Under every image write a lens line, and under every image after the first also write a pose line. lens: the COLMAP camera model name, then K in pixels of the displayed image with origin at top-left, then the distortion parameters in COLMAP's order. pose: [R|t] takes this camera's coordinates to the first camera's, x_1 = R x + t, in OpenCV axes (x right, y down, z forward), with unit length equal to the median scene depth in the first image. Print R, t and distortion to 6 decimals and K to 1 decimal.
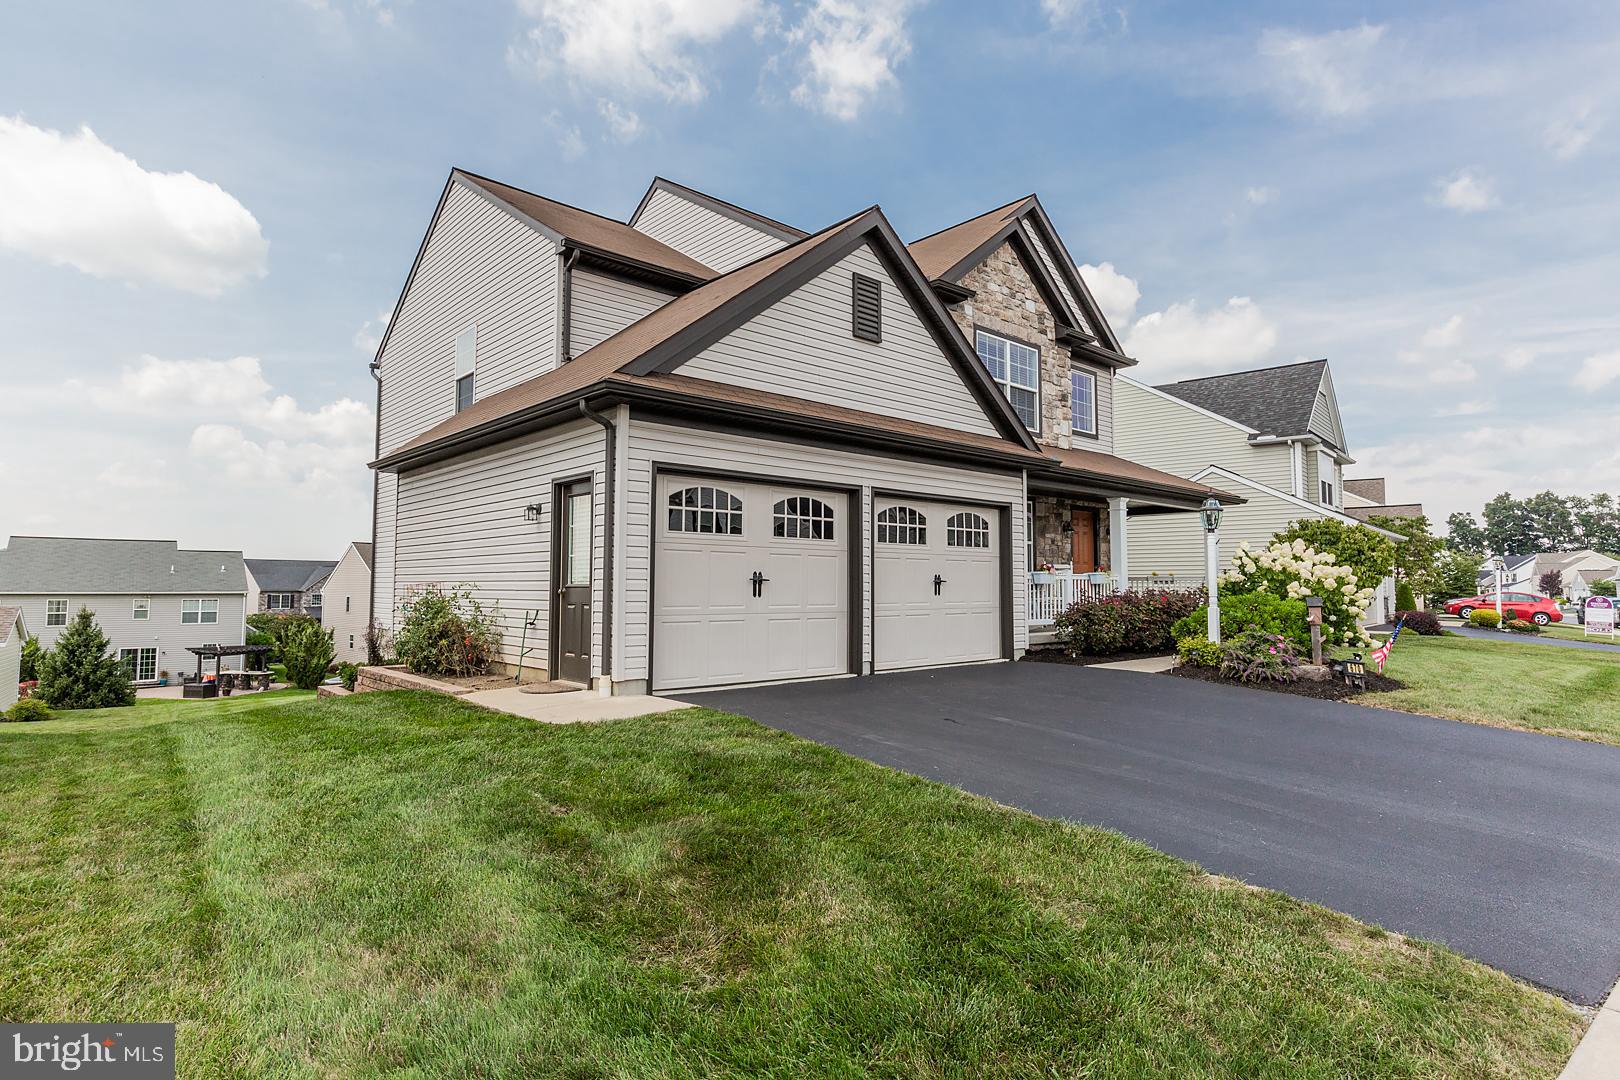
lens RADIAL K [[865.3, 0, 821.0], [0, 865.3, 541.5], [0, 0, 1]] dist [0.007305, -0.000176]
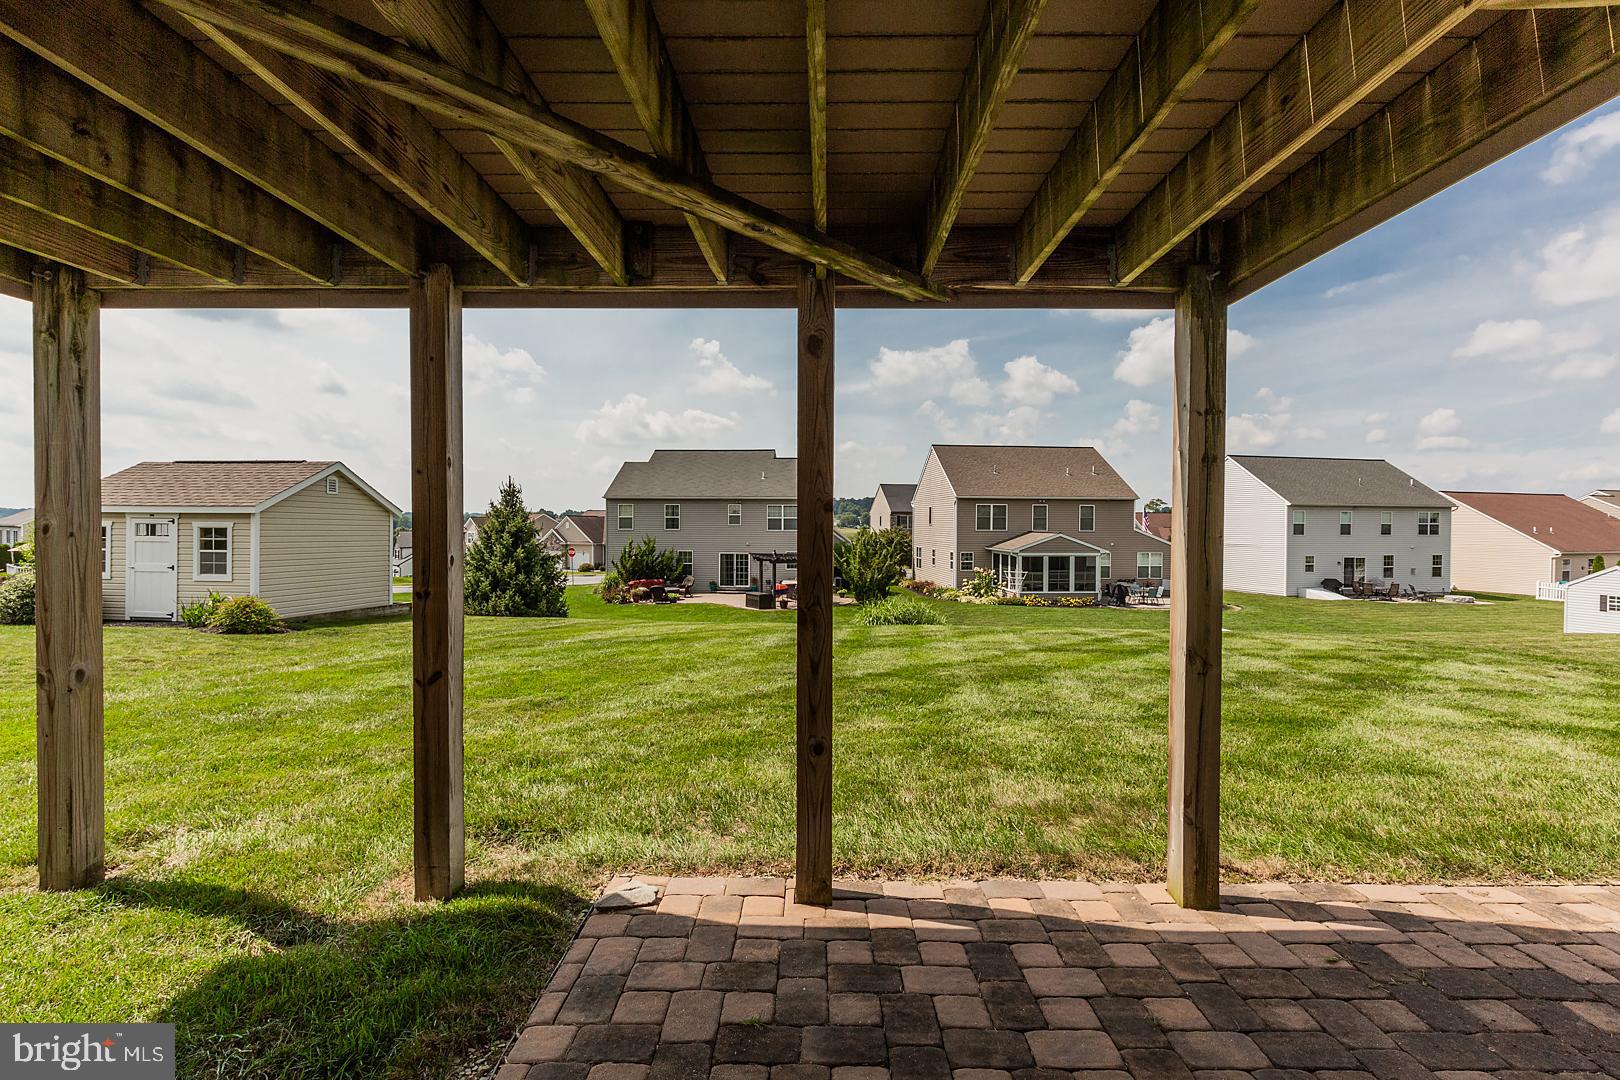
lens RADIAL K [[762.3, 0, 809.6], [0, 762.3, 531.0], [0, 0, 1]] dist [-0.007172, 0.000309]
pose [[0.729618, 0.009591, -0.683788, -0.120040], [0.032391, 0.998295, 0.048565, 0.057641], [0.683088, -0.057582, 0.728063, 0.424172]]
